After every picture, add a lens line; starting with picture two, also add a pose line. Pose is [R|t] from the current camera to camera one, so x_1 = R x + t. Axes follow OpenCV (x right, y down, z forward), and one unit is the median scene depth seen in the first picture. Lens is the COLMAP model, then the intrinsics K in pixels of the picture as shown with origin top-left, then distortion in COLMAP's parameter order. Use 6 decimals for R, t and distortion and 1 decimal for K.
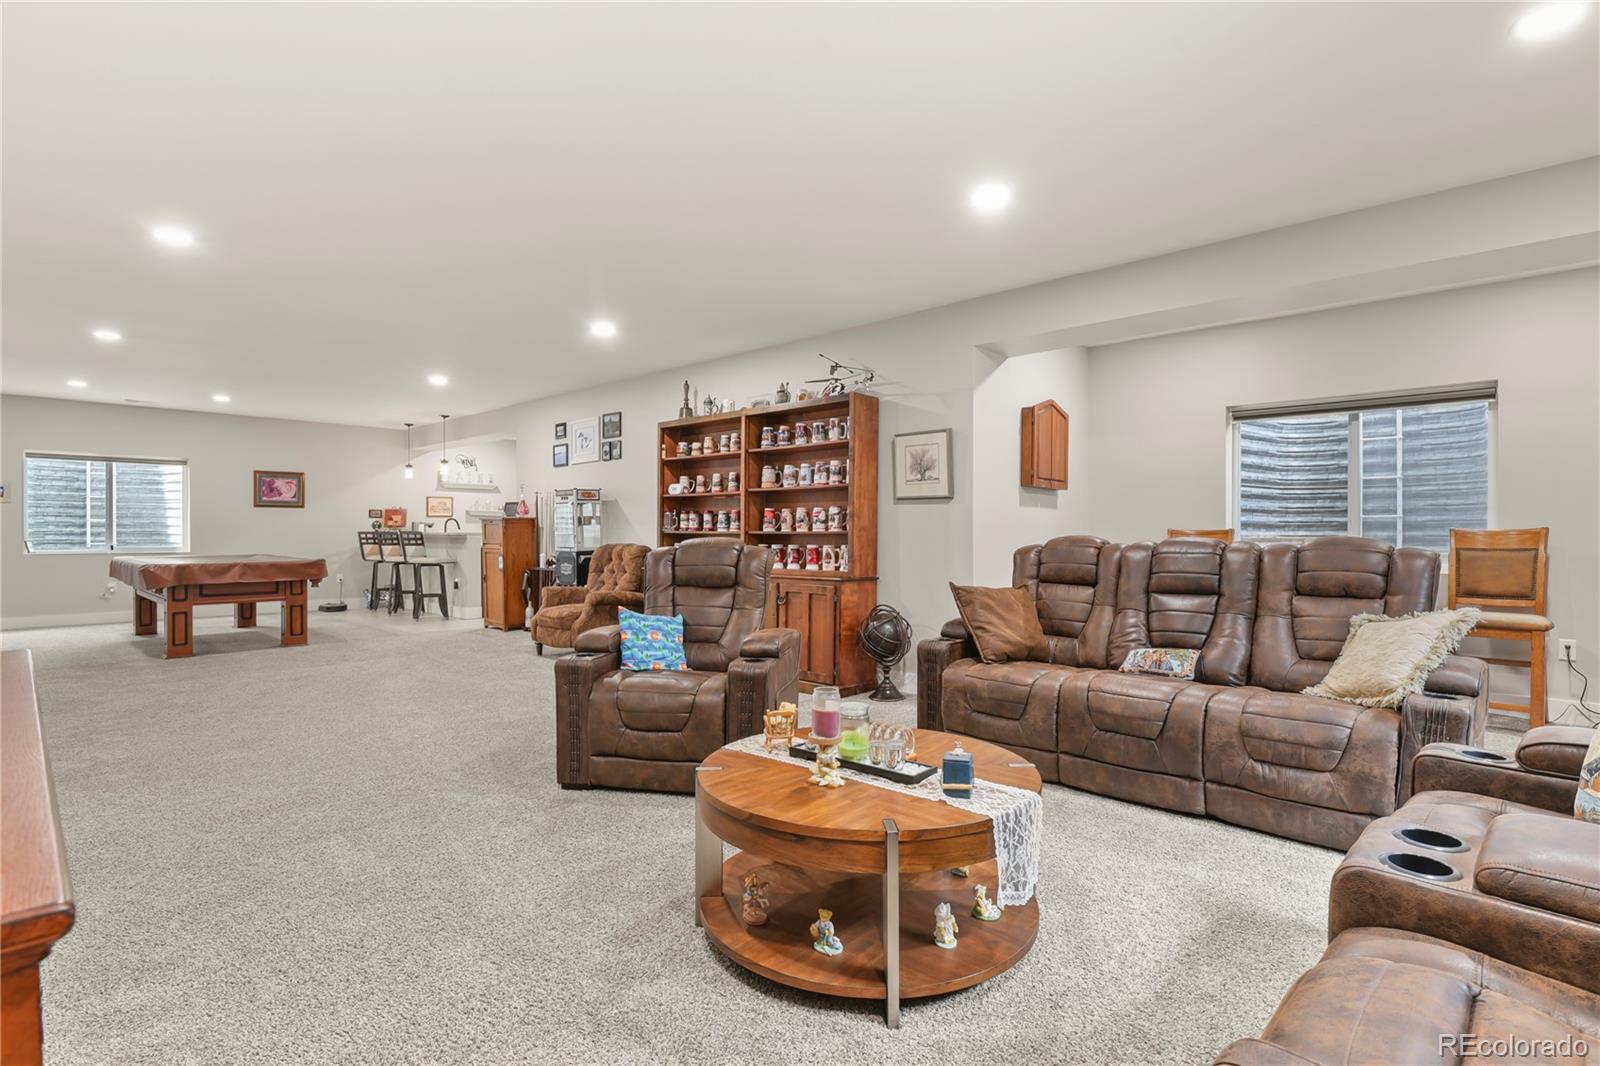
lens RADIAL K [[789.9, 0, 805.6], [0, 789.9, 528.5], [0, 0, 1]] dist [-0.002279, -0.000285]
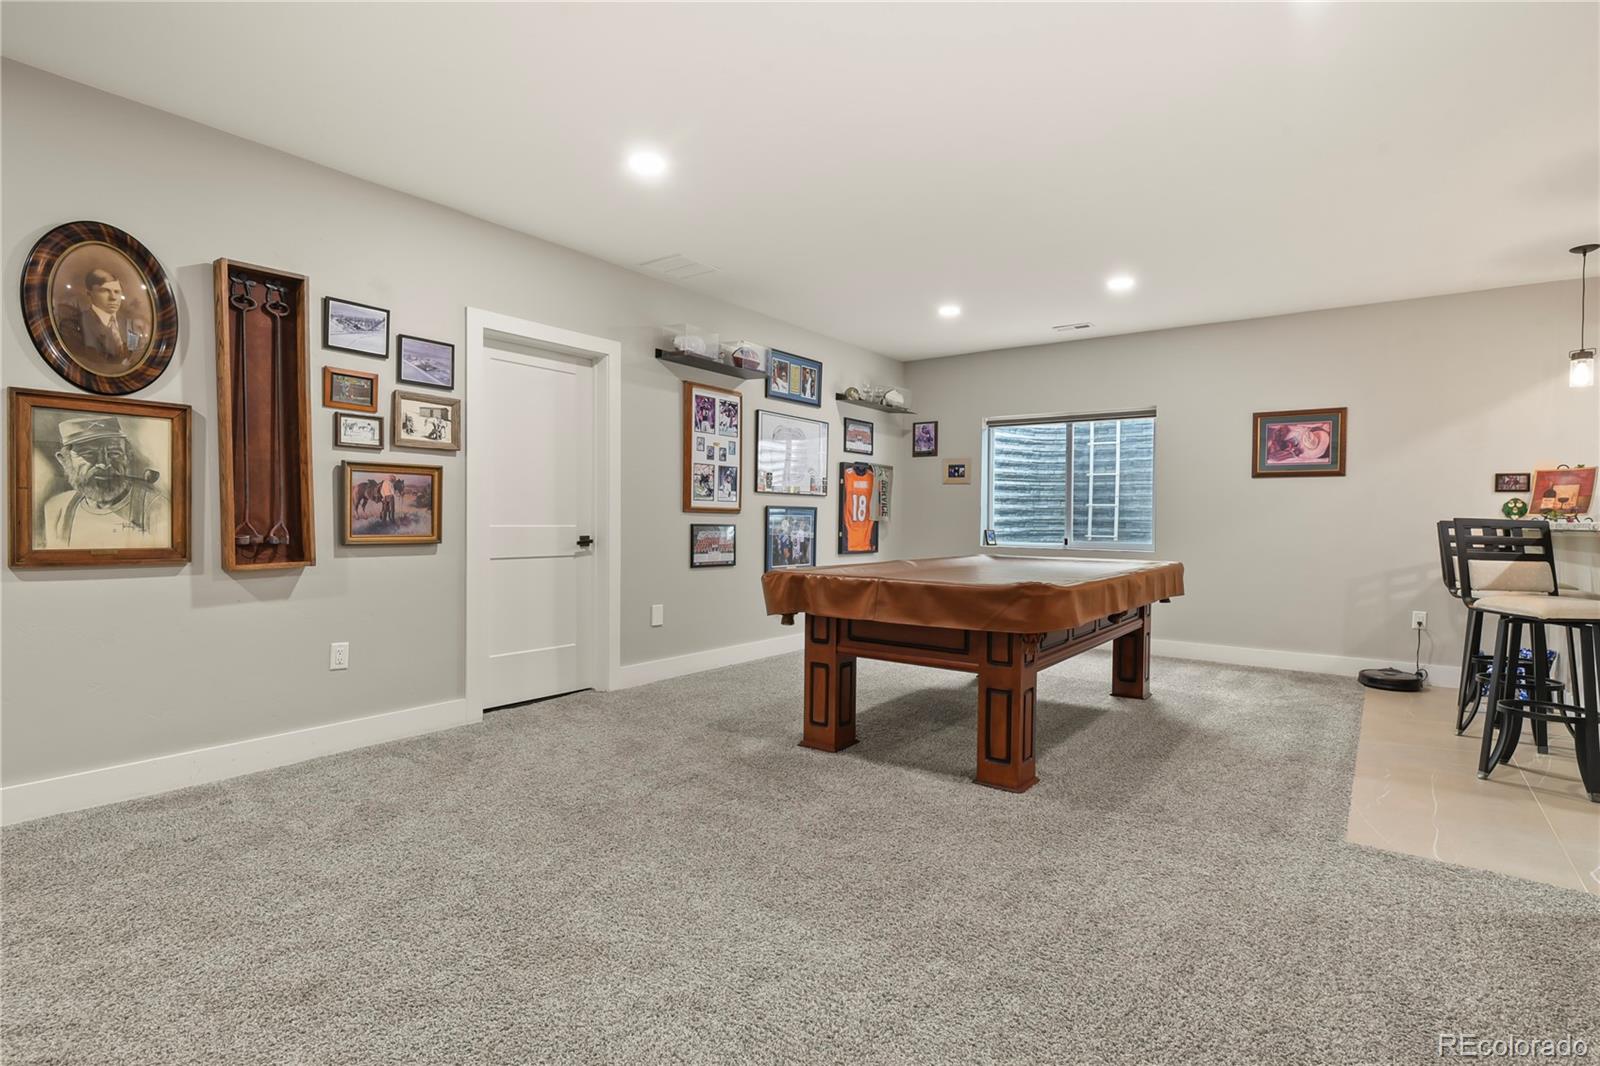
lens RADIAL K [[789.9, 0, 814.3], [0, 789.9, 535.7], [0, 0, 1]] dist [-0.002279, -0.000285]
pose [[0.132738, 0.019494, -0.990959, -0.181370], [-0.007307, 0.999799, 0.018689, 0.006281], [0.991124, 0.004760, 0.132854, 0.627702]]
